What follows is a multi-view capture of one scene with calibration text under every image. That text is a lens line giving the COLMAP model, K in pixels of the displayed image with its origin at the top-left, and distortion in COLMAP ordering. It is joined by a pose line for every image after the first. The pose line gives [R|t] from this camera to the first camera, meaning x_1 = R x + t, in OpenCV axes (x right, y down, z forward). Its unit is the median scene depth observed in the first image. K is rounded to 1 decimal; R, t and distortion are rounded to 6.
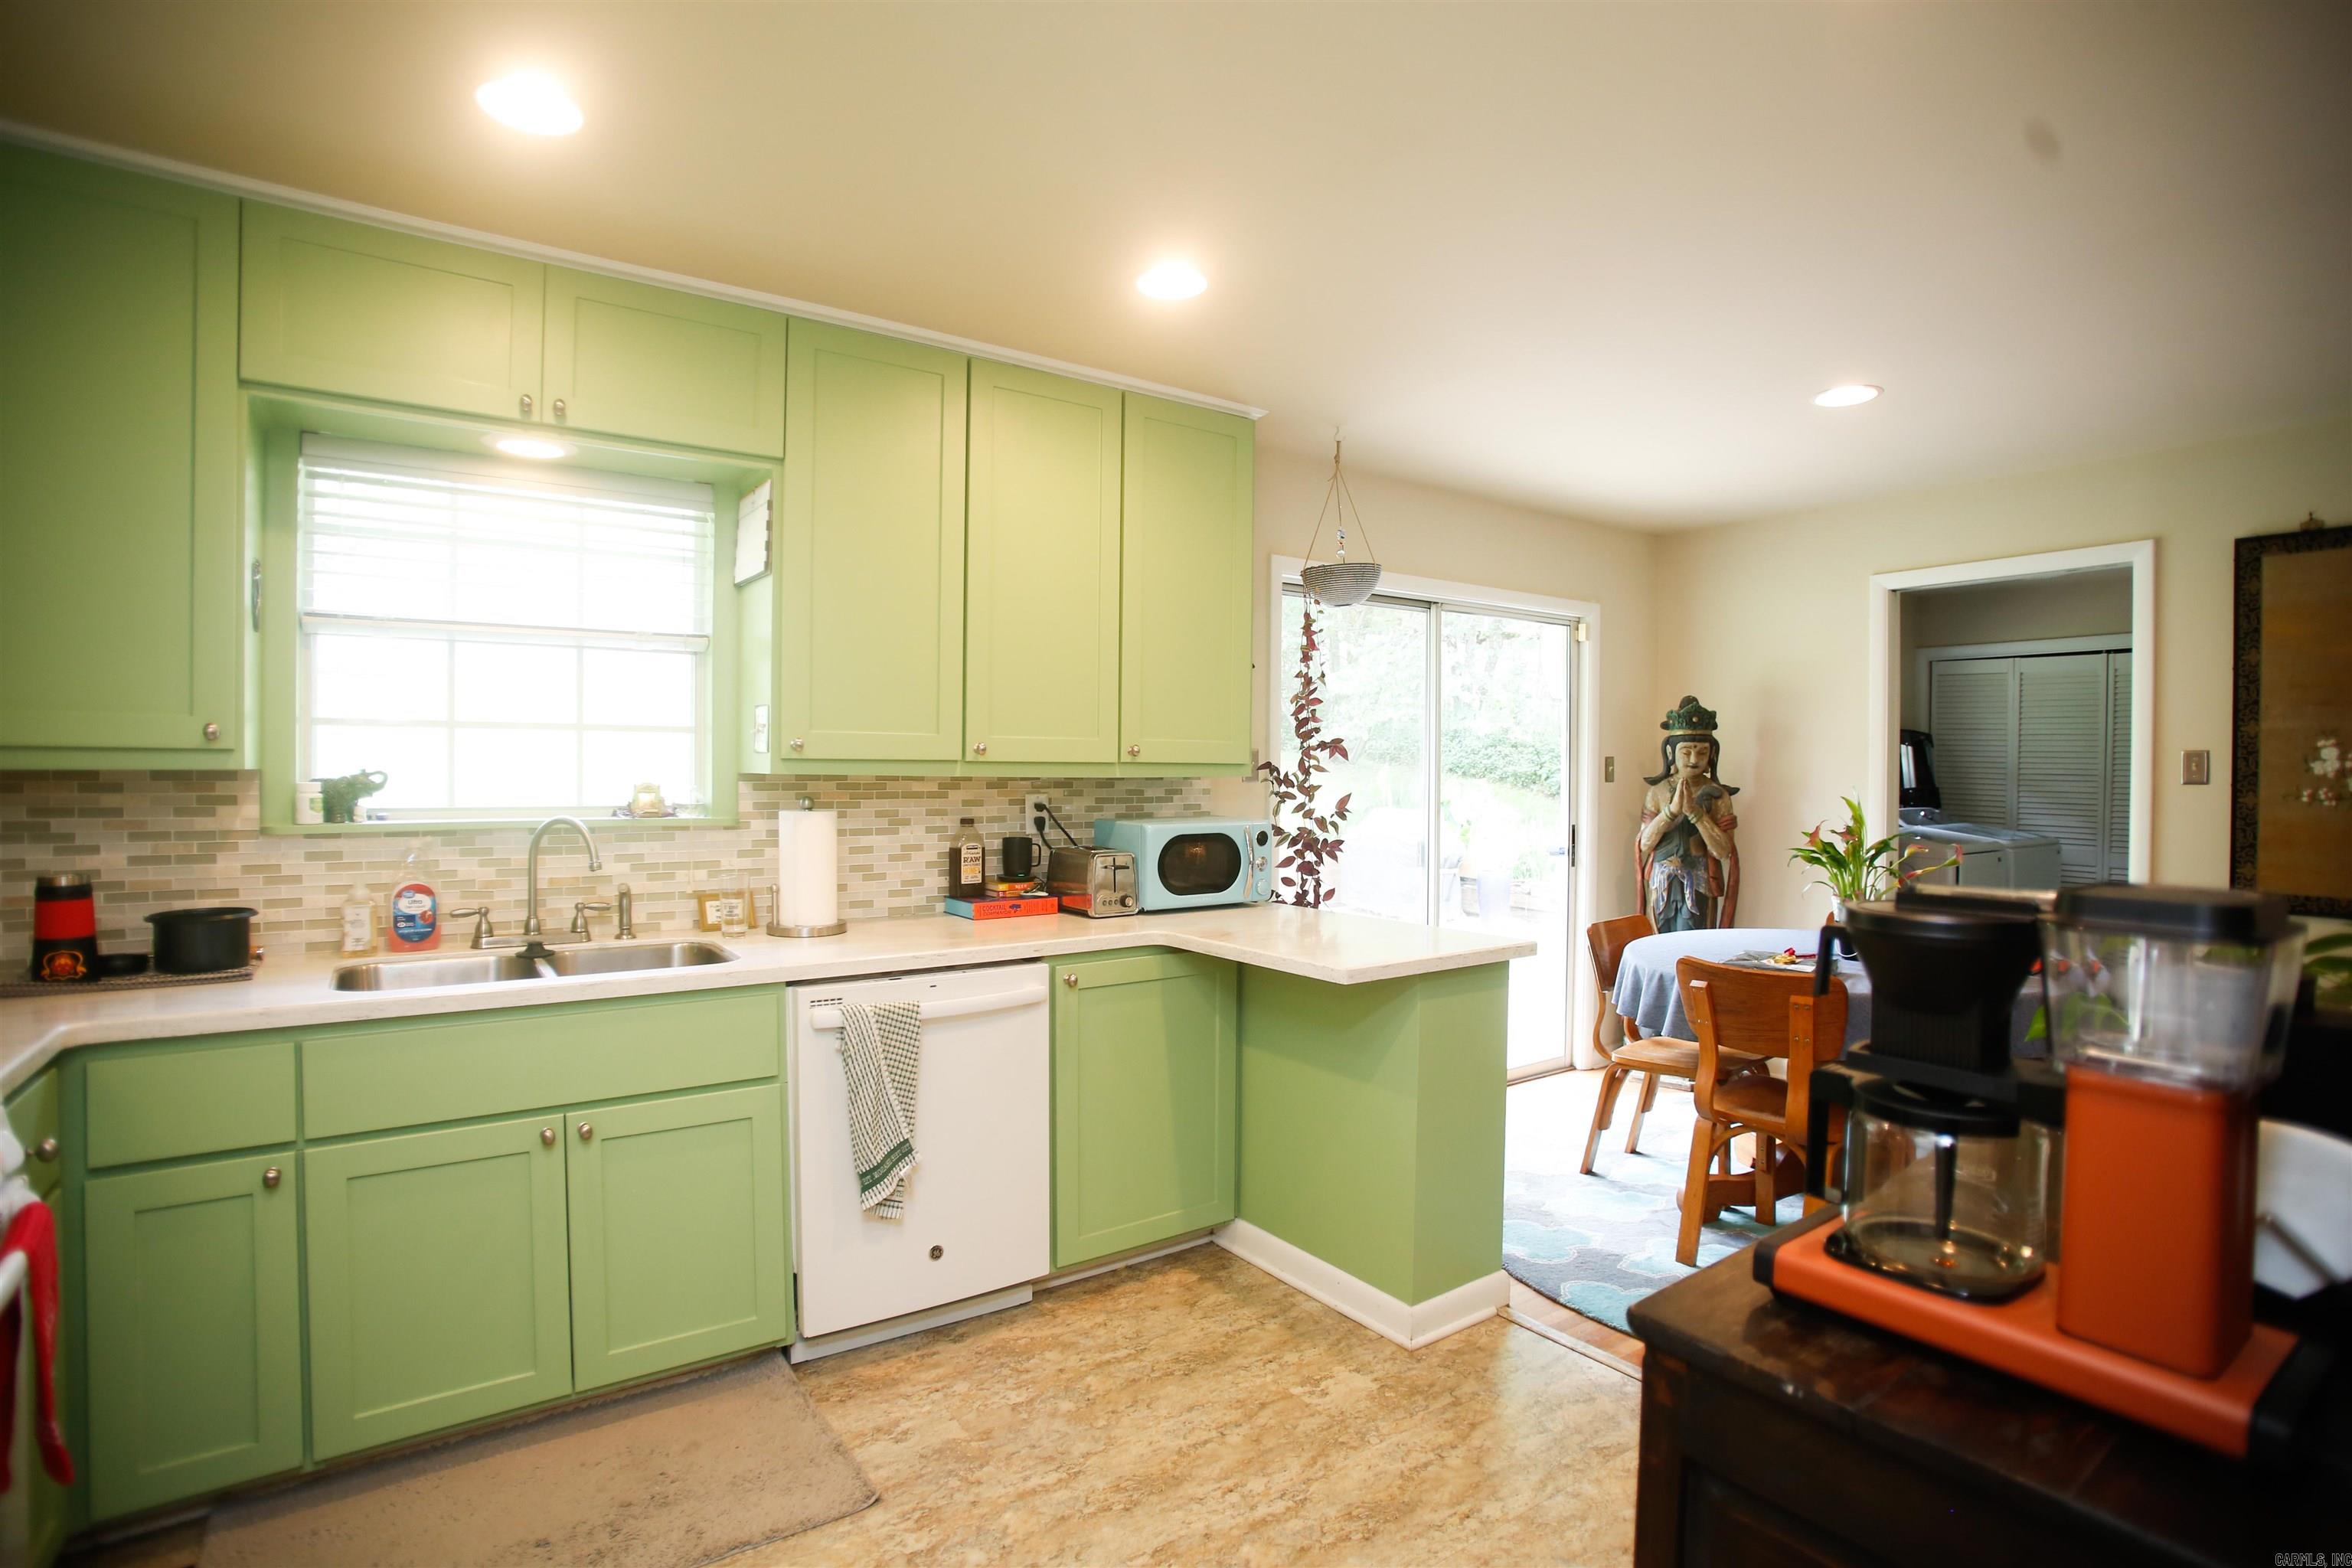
lens RADIAL K [[1139.9, 0, 1164.1], [0, 1139.9, 778.8], [0, 0, 1]] dist [-0.094474, 0.041728]
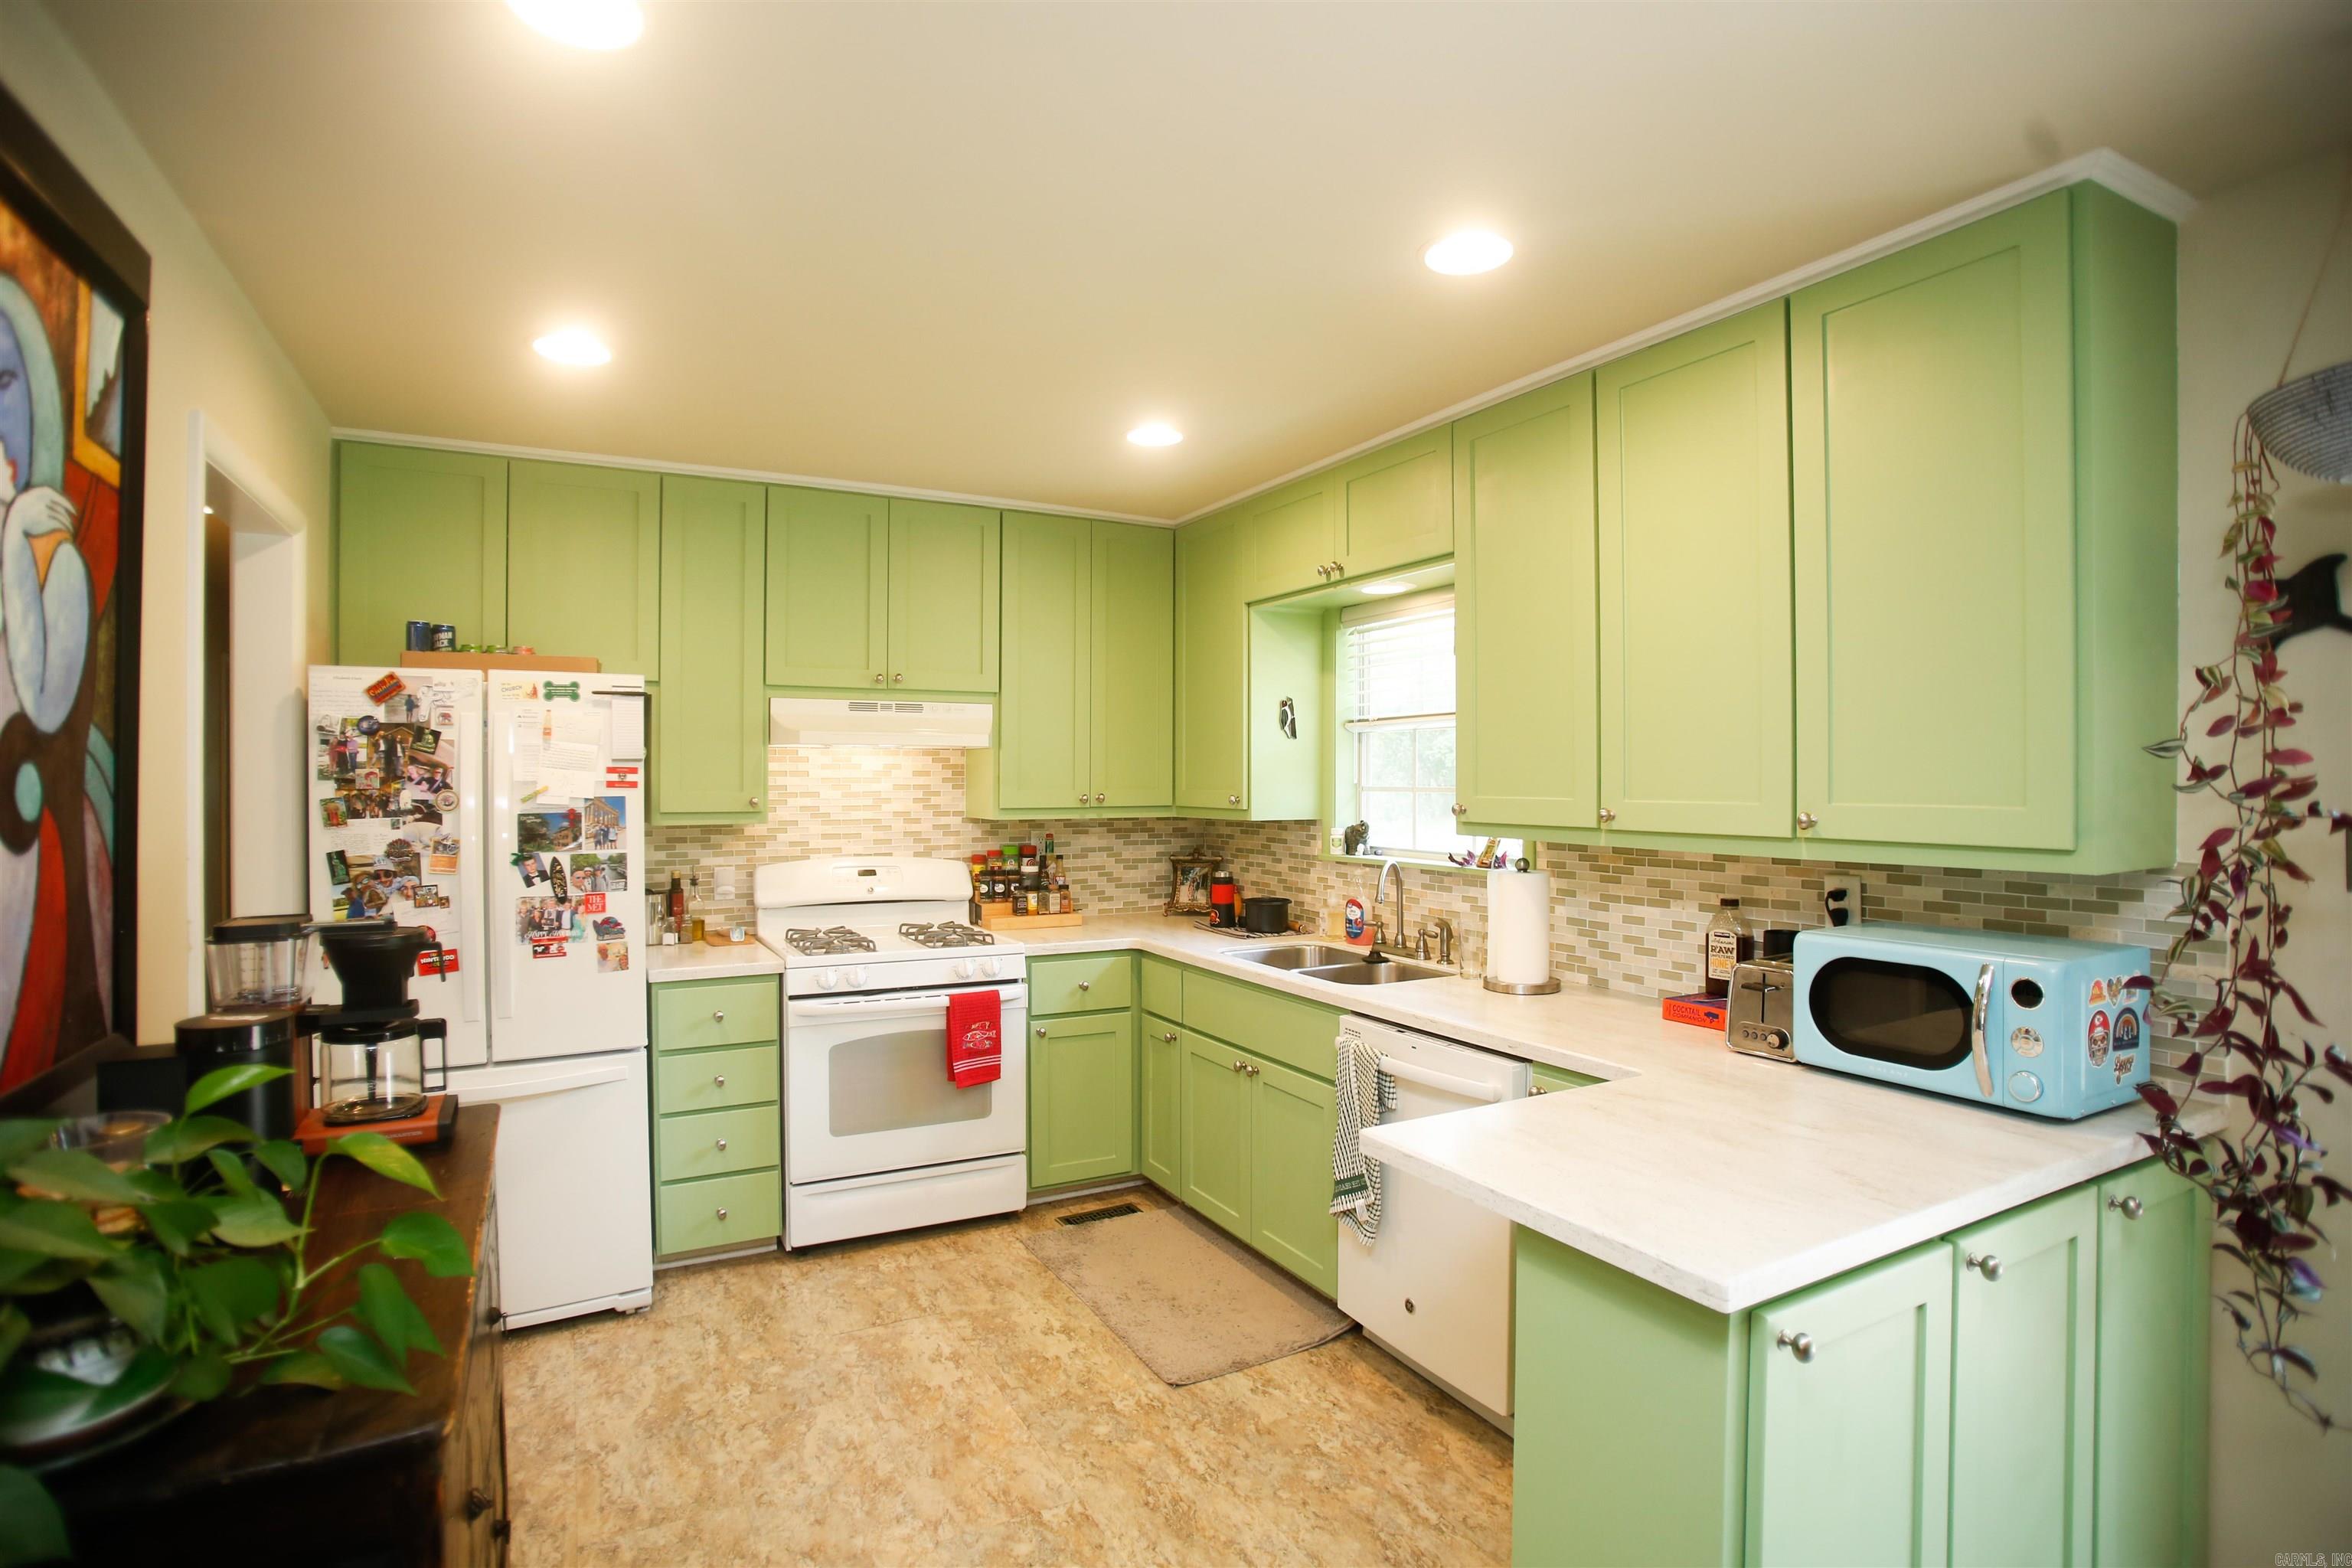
lens RADIAL K [[1144.1, 0, 1169.2], [0, 1144.1, 780.9], [0, 0, 1]] dist [-0.093286, 0.041733]
pose [[-0.116487, -0.006447, -0.993171, 0.839159], [-0.009841, 0.999937, -0.005337, -0.051331], [0.993143, 0.009152, -0.116543, 0.886090]]
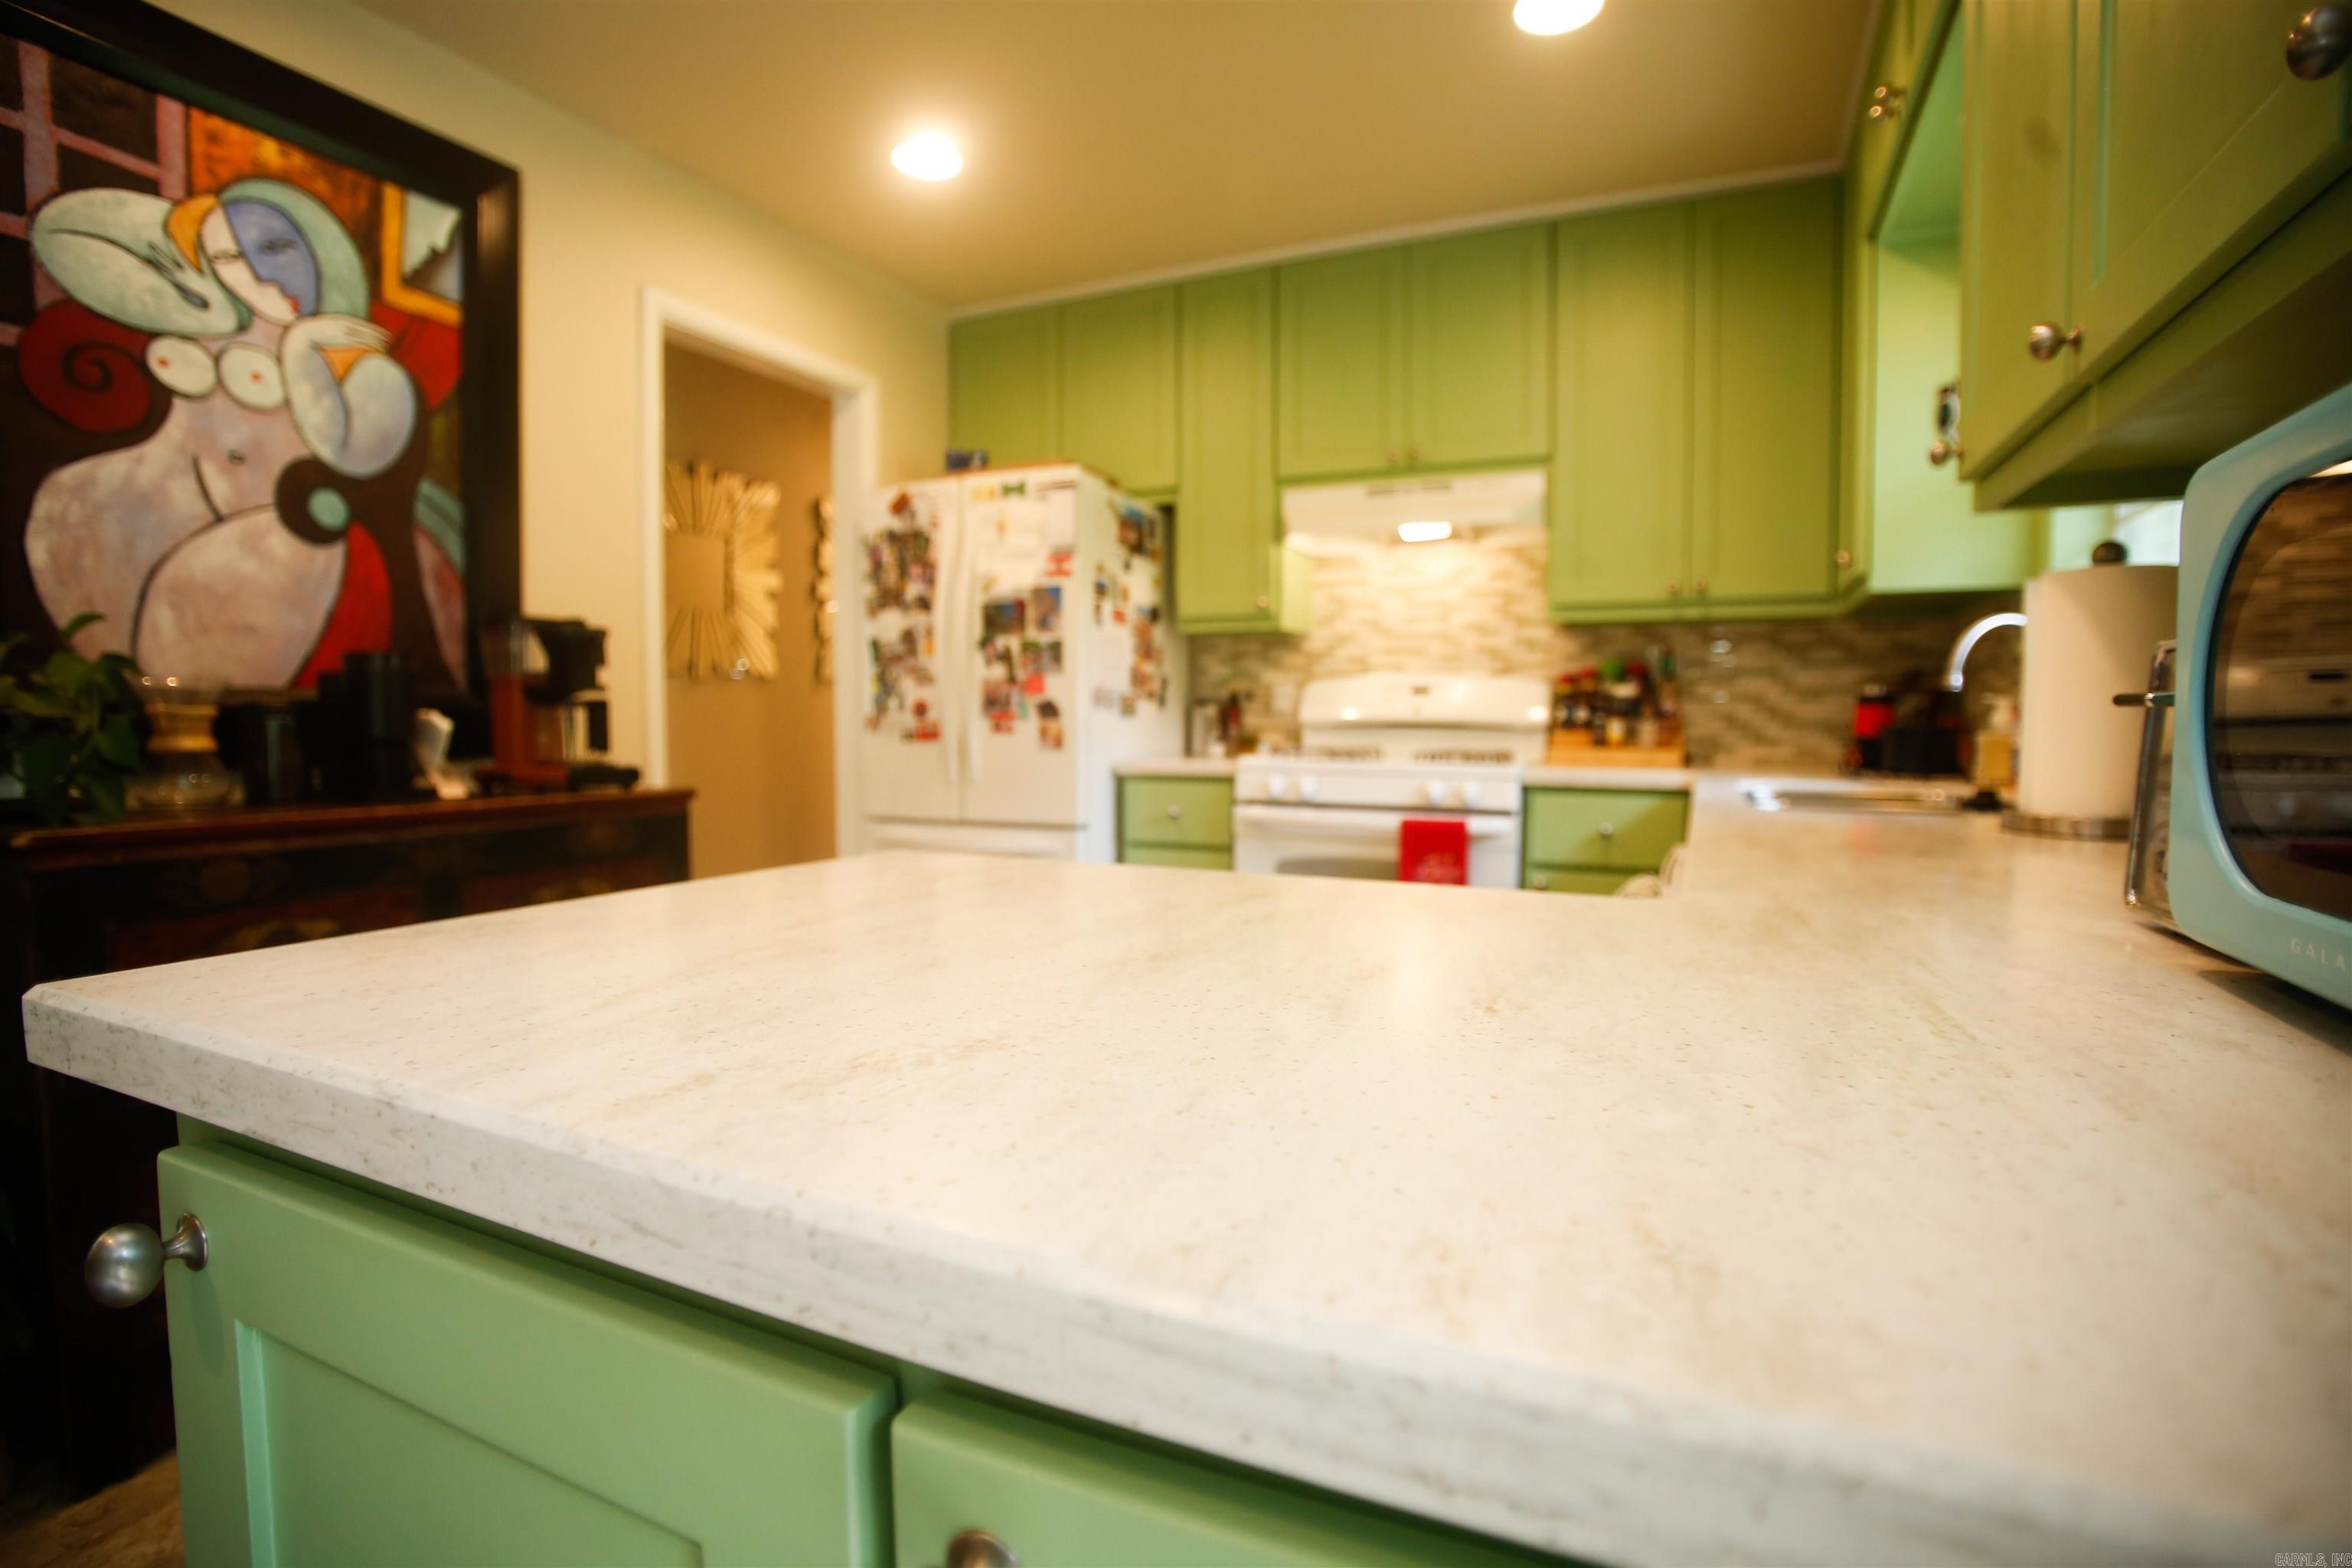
lens RADIAL K [[1139.9, 0, 1164.1], [0, 1139.9, 778.8], [0, 0, 1]] dist [-0.094474, 0.041728]
pose [[-0.870027, 0.017777, -0.492683, 0.265488], [-0.012652, 0.998215, 0.058360, 0.101312], [0.492842, 0.057008, -0.868249, 1.325021]]
